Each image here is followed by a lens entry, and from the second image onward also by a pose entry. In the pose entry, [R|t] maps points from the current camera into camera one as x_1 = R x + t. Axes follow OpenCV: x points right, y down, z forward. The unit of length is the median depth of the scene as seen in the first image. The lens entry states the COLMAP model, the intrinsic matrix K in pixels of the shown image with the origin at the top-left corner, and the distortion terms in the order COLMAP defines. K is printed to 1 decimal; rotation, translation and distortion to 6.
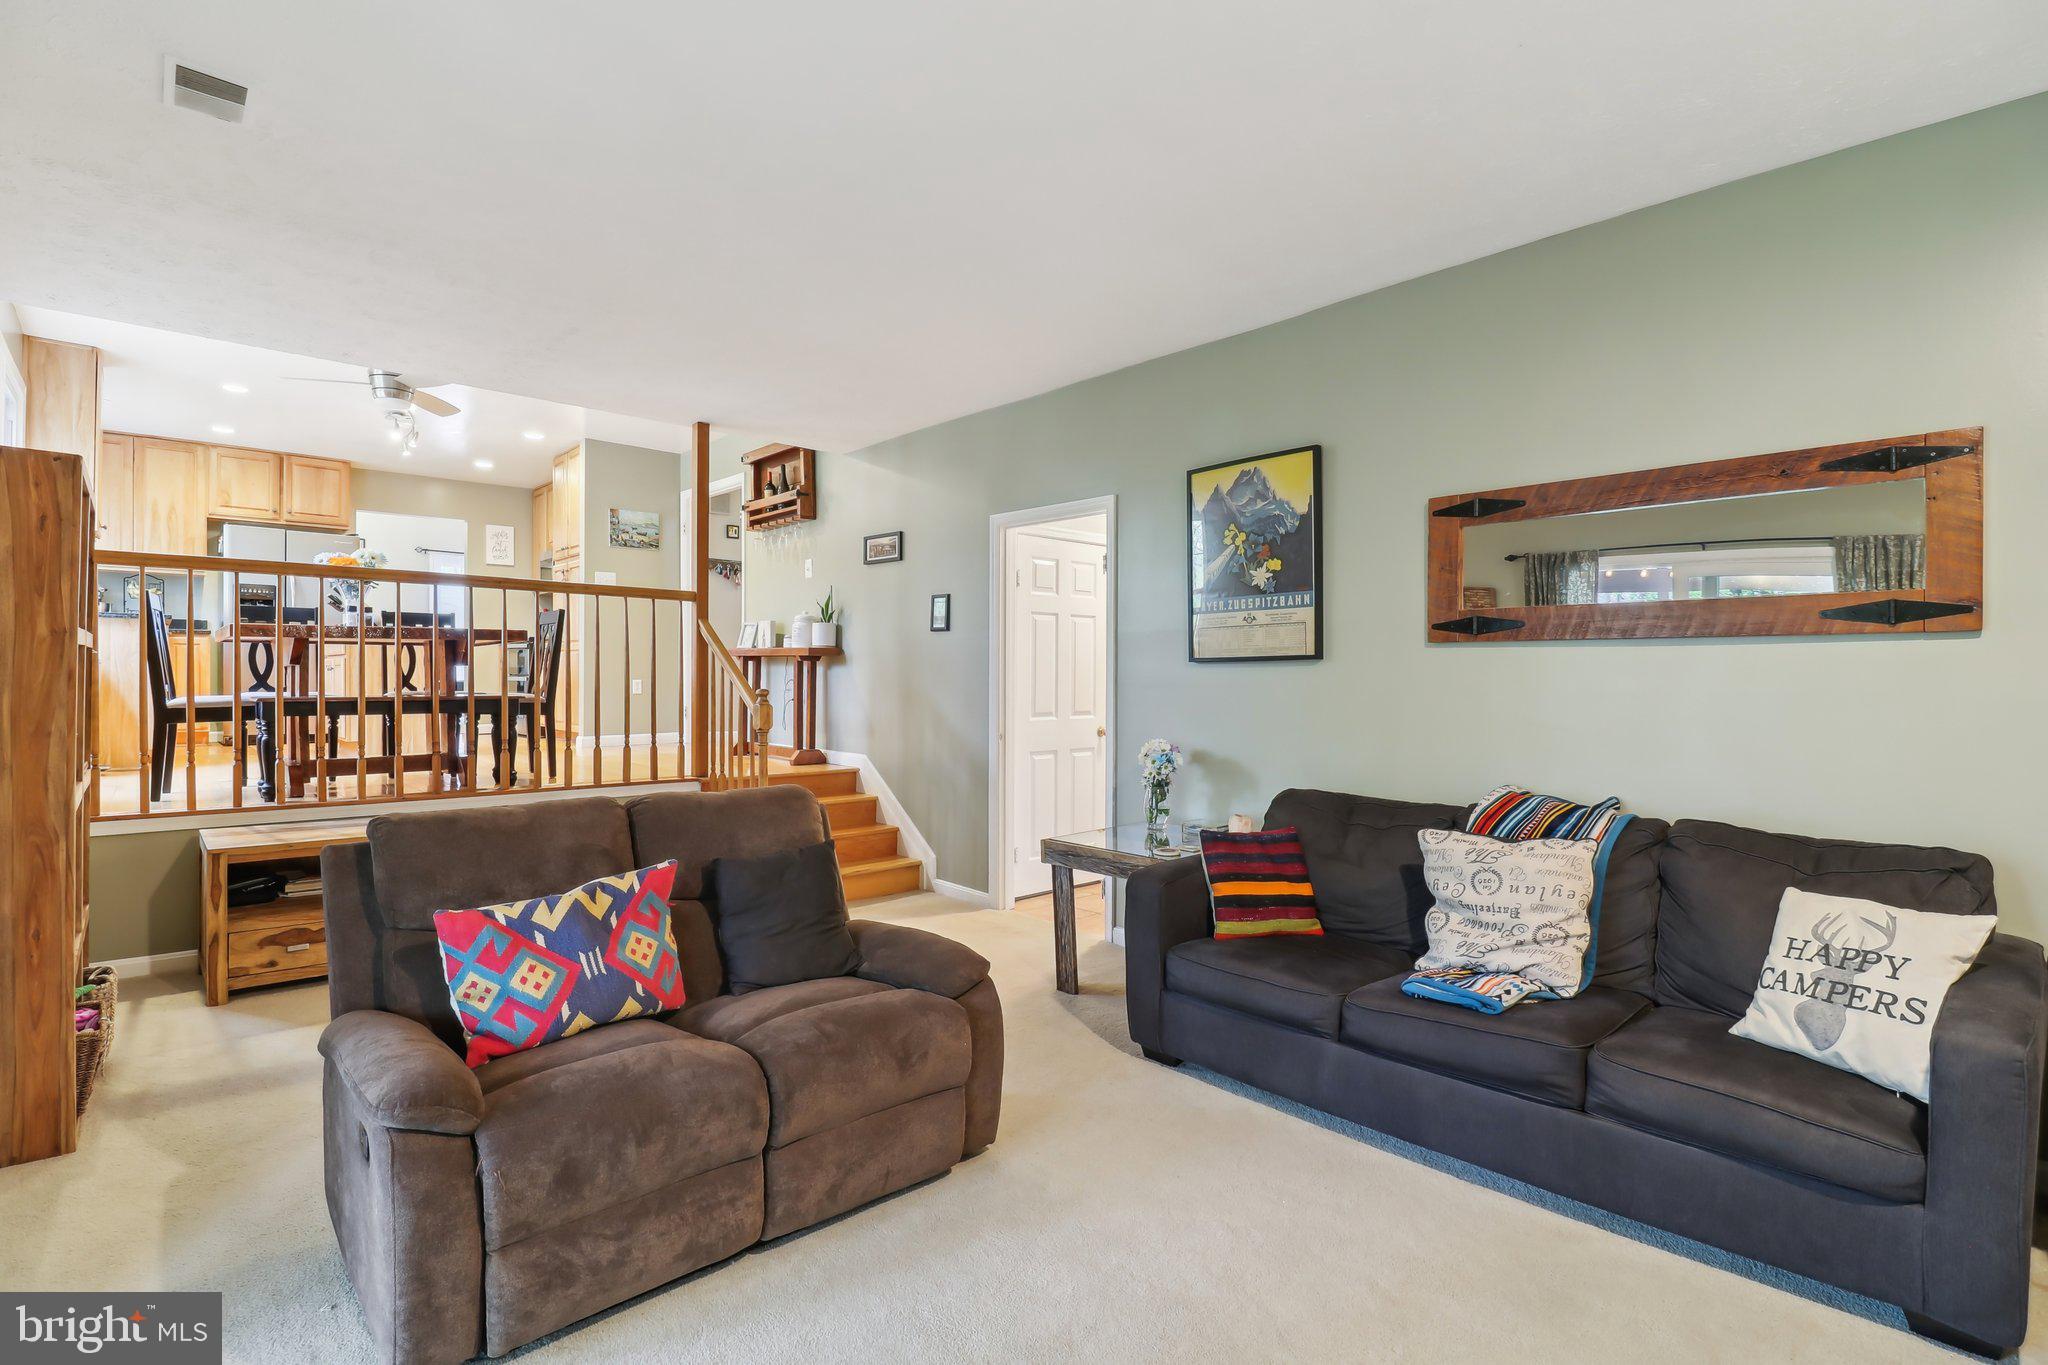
lens RADIAL K [[976.7, 0, 1013.9], [0, 976.7, 673.7], [0, 0, 1]] dist [-0.001568, -0.001318]
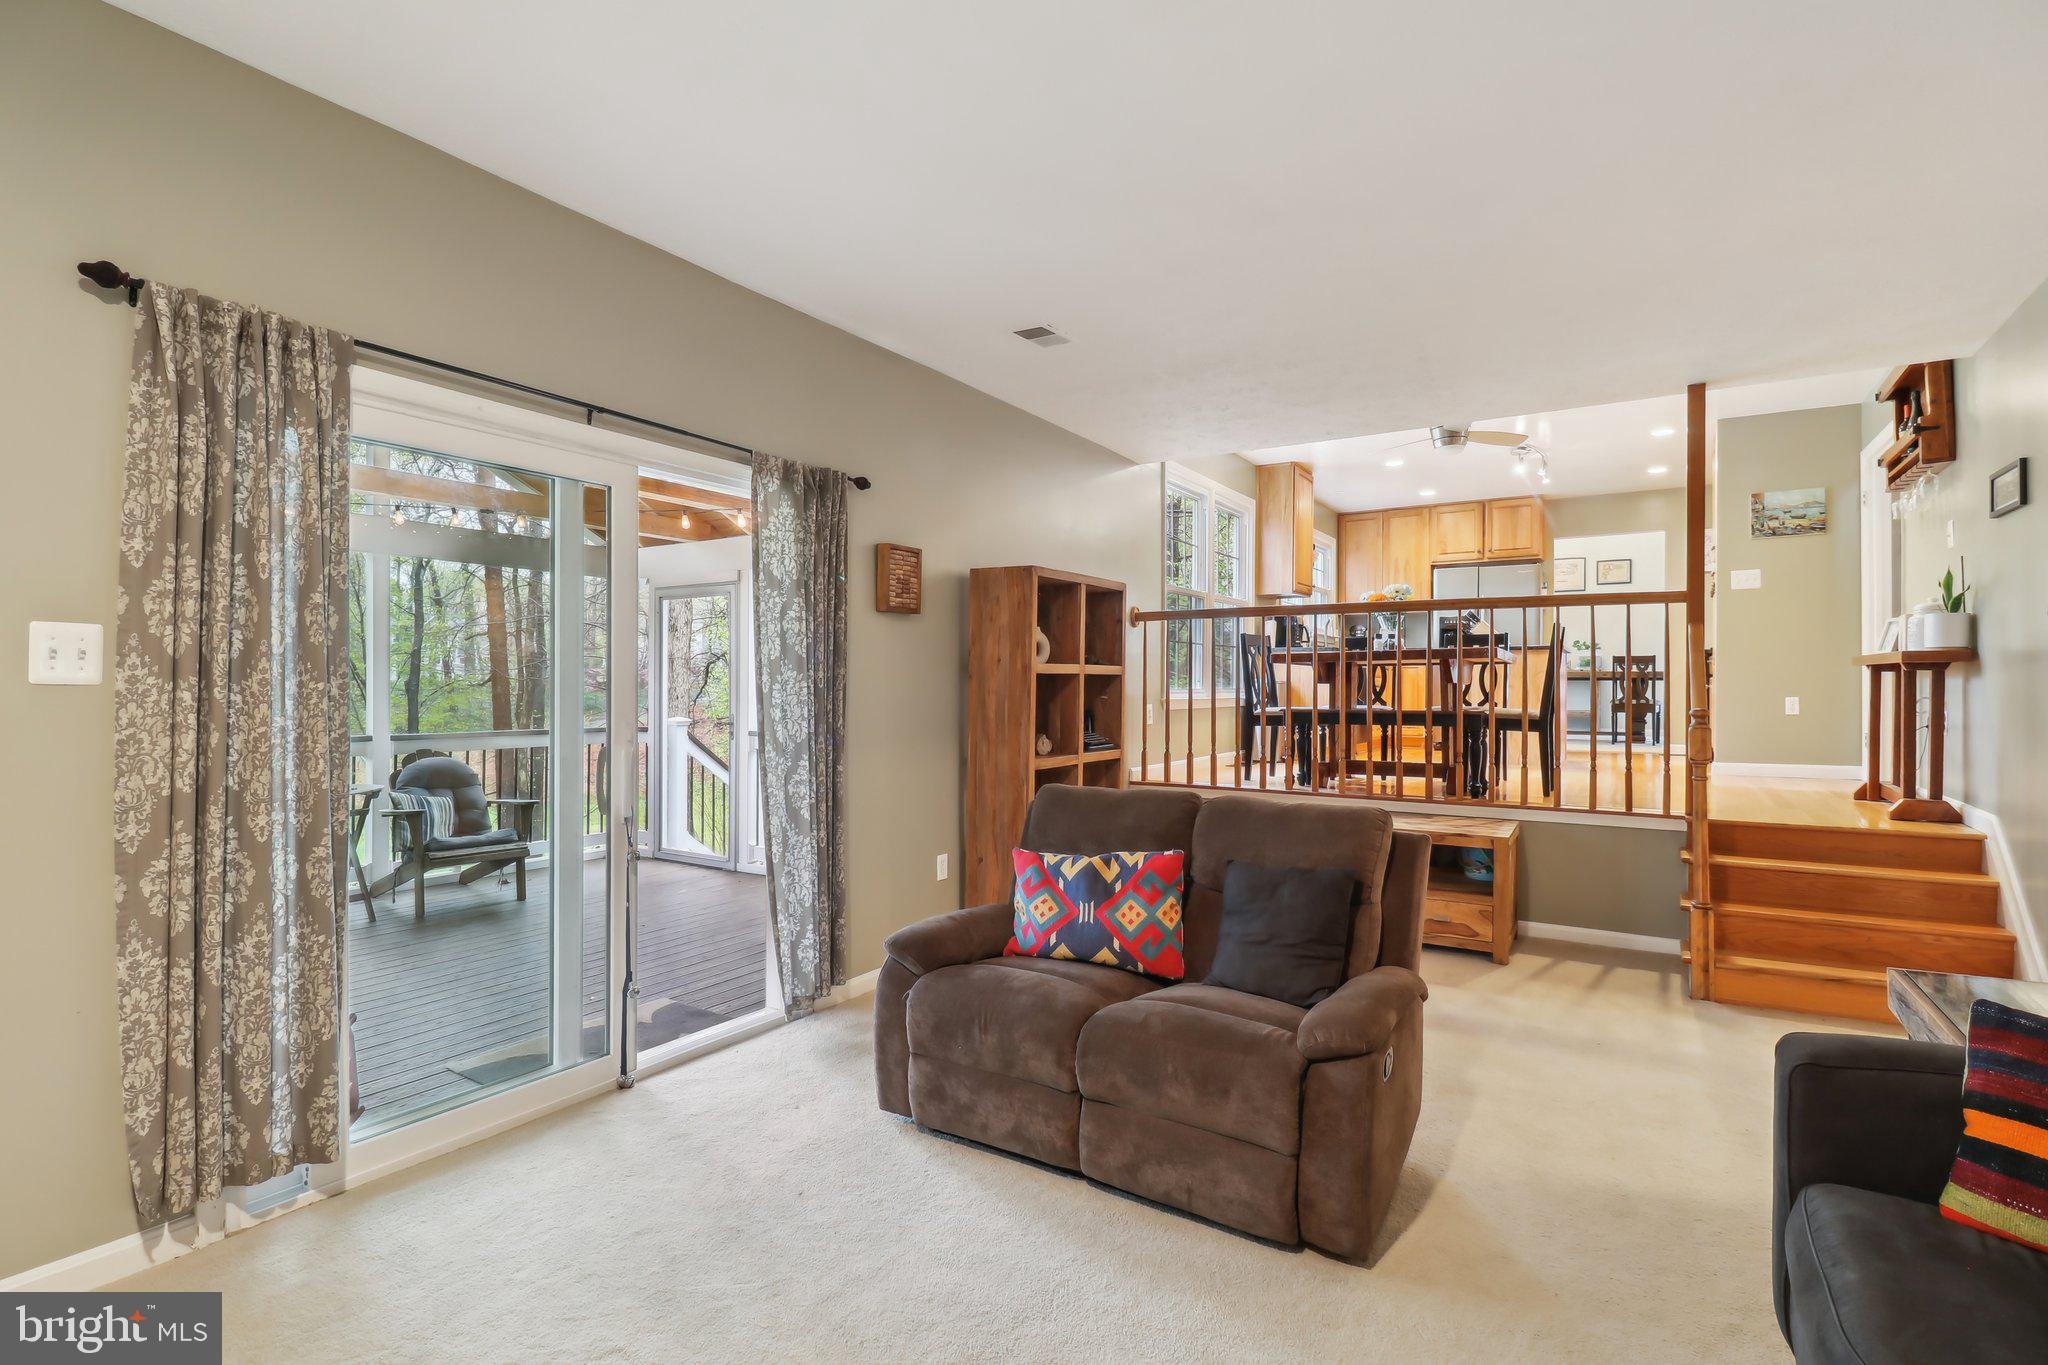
lens RADIAL K [[976.7, 0, 1018.6], [0, 976.7, 684.6], [0, 0, 1]] dist [-0.001568, -0.001318]
pose [[0.254229, -0.008247, -0.967109, 0.457350], [0.001272, 0.999966, -0.008193, 0.002797], [0.967143, 0.000852, 0.254230, 0.332592]]
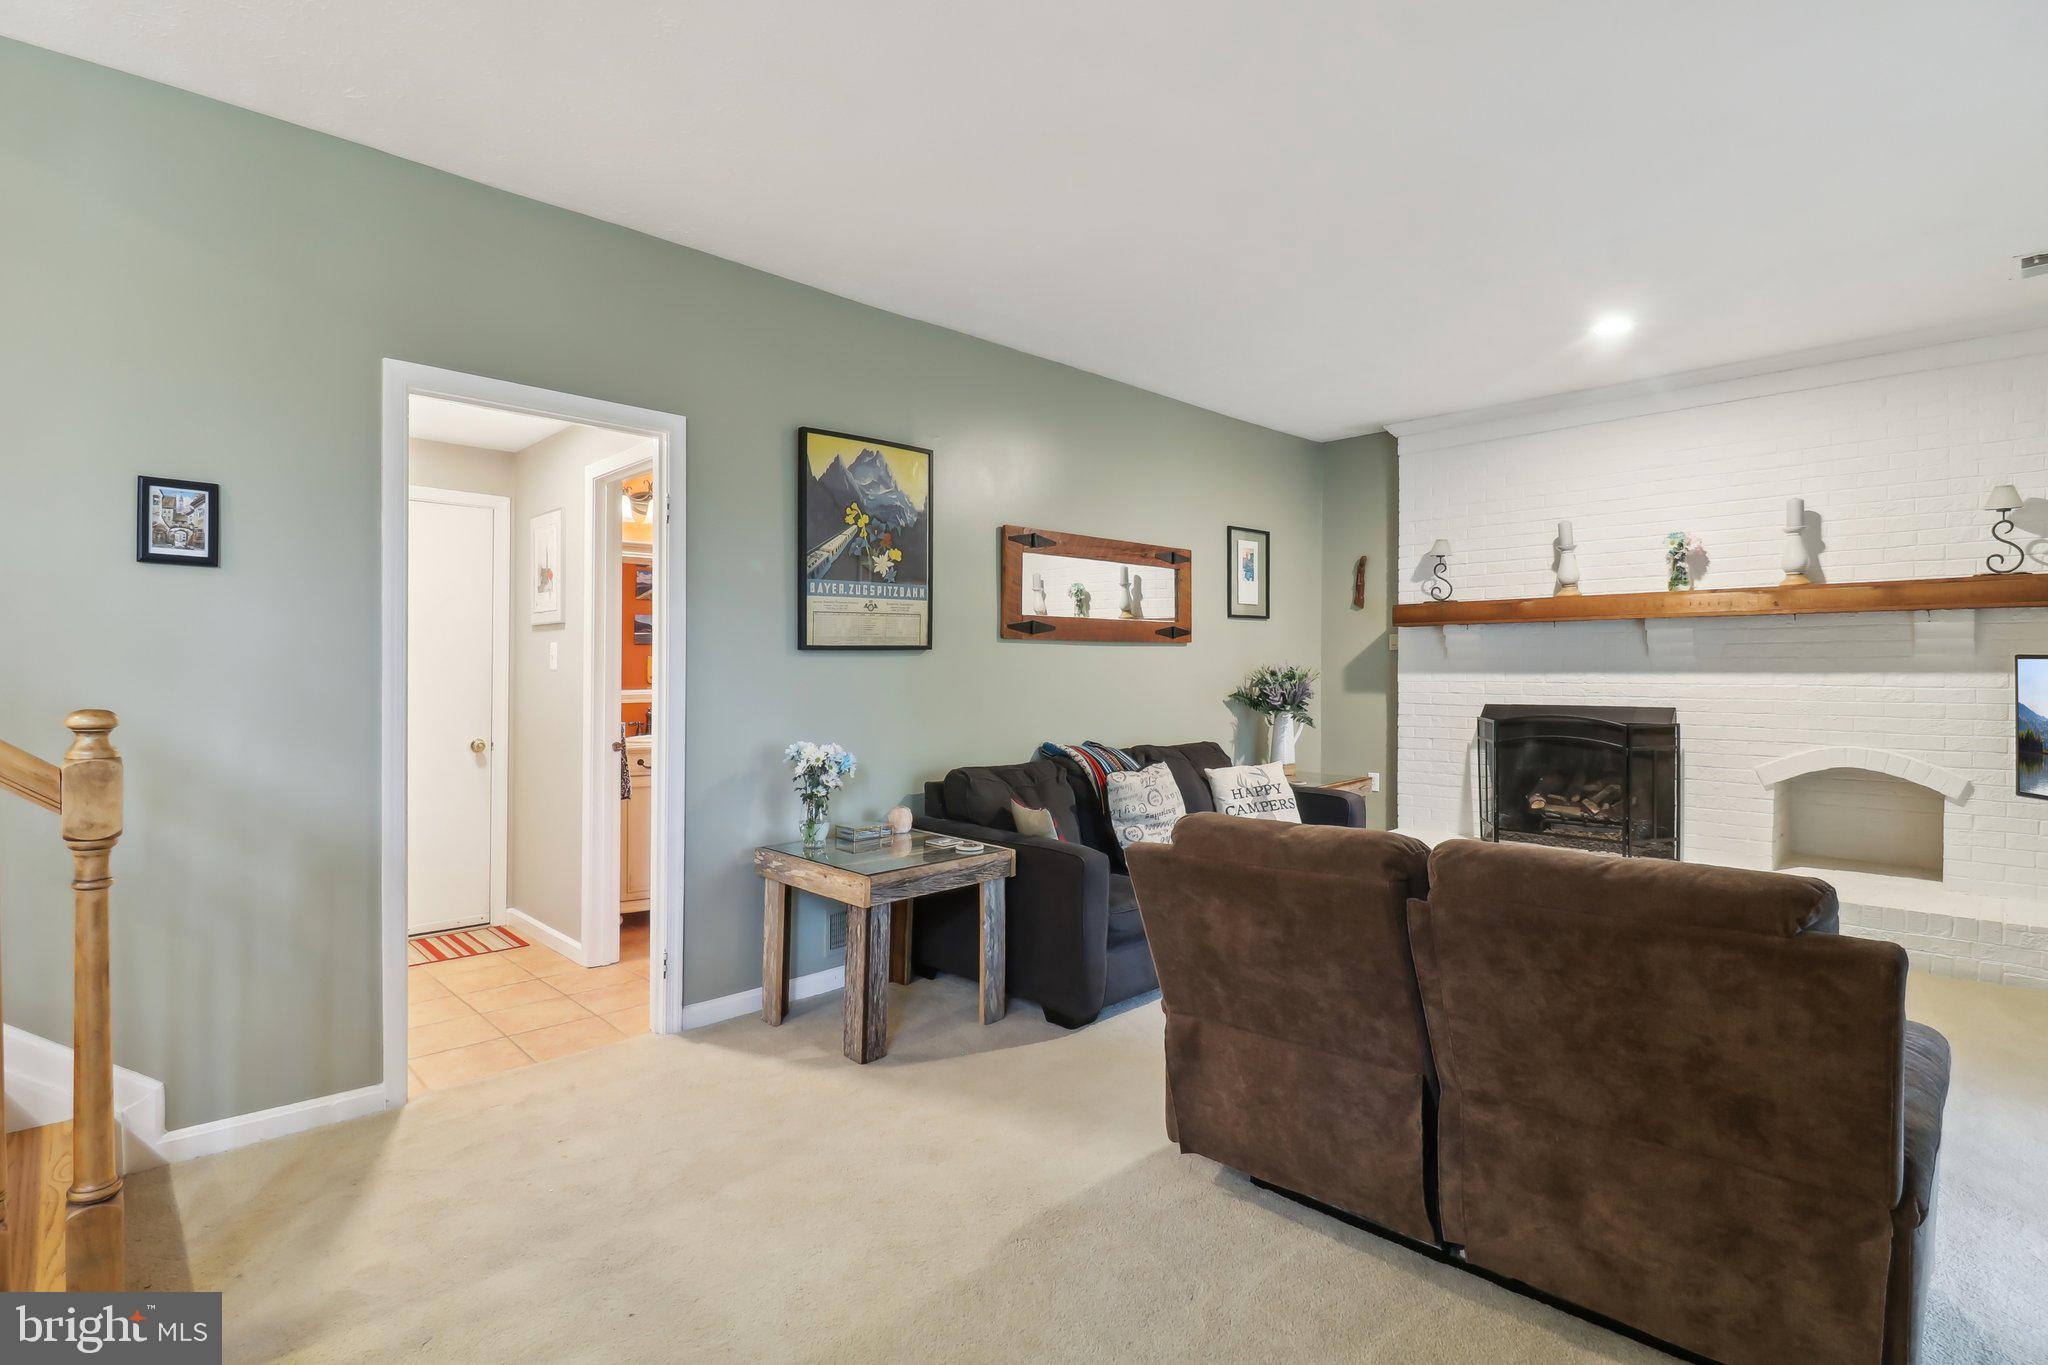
lens RADIAL K [[976.7, 0, 1019.0], [0, 976.7, 685.0], [0, 0, 1]] dist [-0.001568, -0.001318]
pose [[-0.035245, -0.022068, 0.999135, -0.728879], [0.000950, 0.999755, 0.022115, 0.000686], [-0.999378, 0.001729, -0.035216, 0.885016]]
